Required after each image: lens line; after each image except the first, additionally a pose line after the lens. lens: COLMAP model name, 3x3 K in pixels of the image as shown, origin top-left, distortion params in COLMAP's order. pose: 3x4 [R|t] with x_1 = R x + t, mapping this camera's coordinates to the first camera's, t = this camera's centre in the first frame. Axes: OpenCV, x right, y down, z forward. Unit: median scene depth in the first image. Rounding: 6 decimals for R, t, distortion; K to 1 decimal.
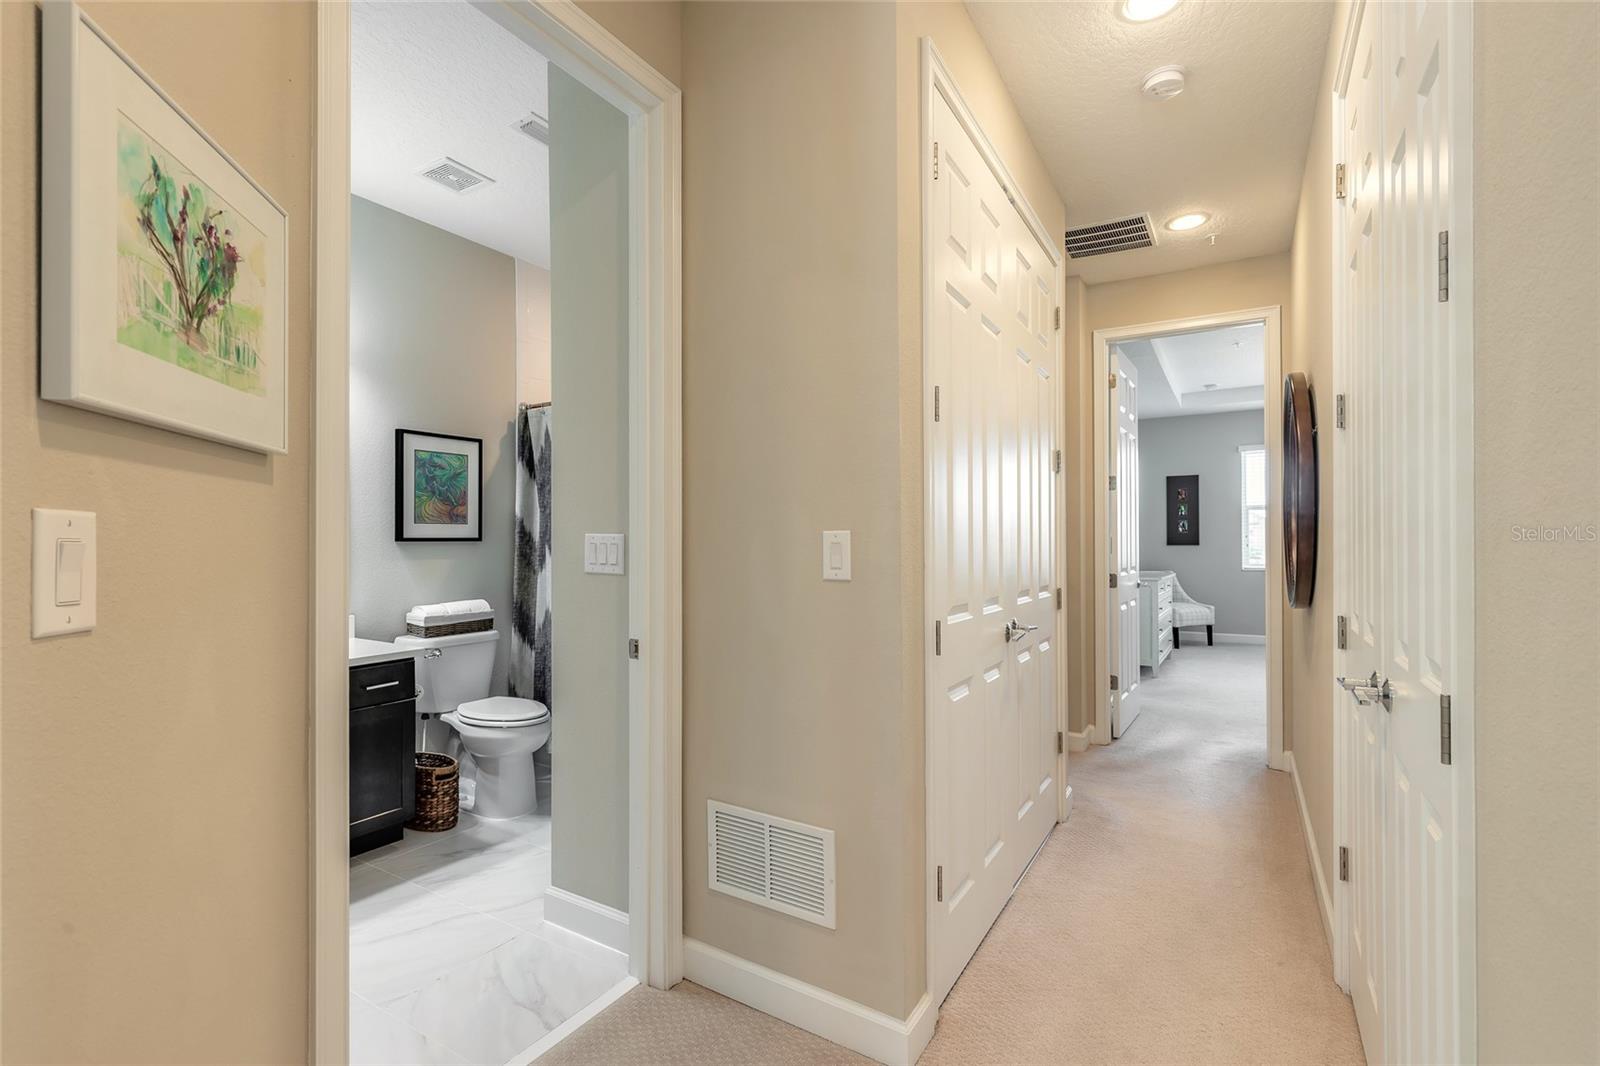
lens RADIAL K [[723.9, 0, 797.1], [0, 723.9, 537.3], [0, 0, 1]] dist [0.005813, -0.000033]
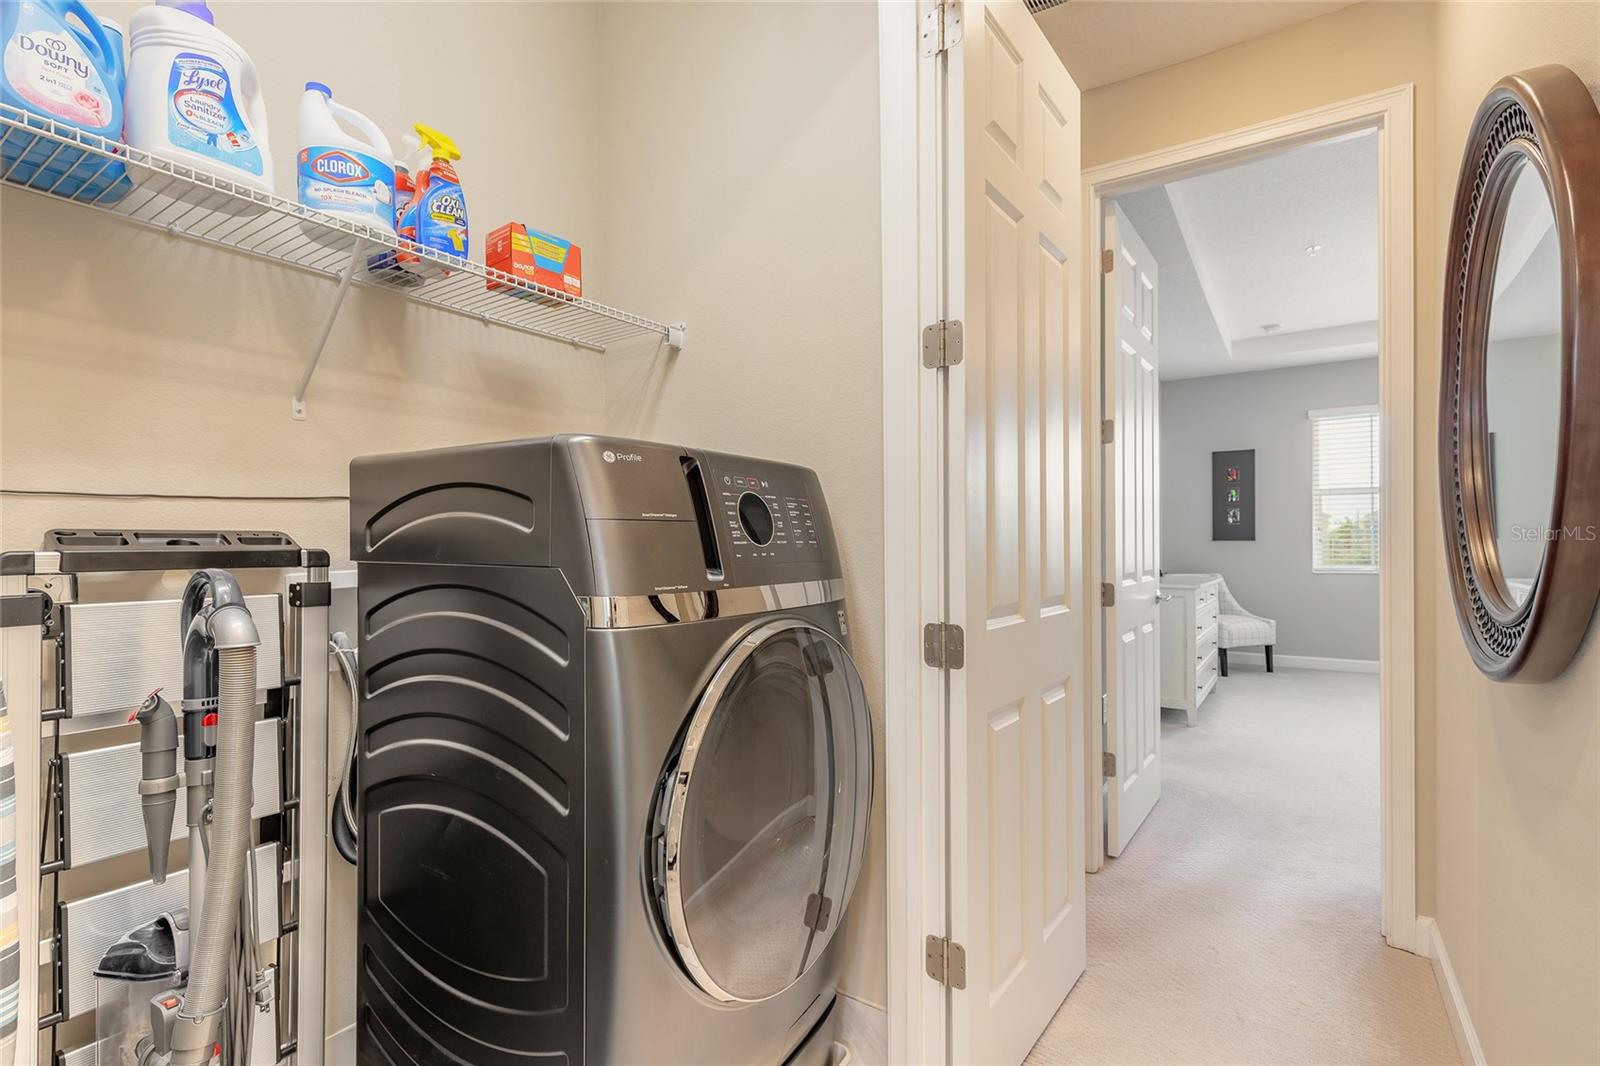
lens RADIAL K [[740.8, 0, 801.3], [0, 740.8, 539.7], [0, 0, 1]] dist [0.009033, 0.000205]
pose [[0.999128, -0.000301, -0.041754, 0.122251], [0.000533, 0.999985, 0.005535, 0.006516], [0.041751, -0.005552, 0.999113, 0.220835]]
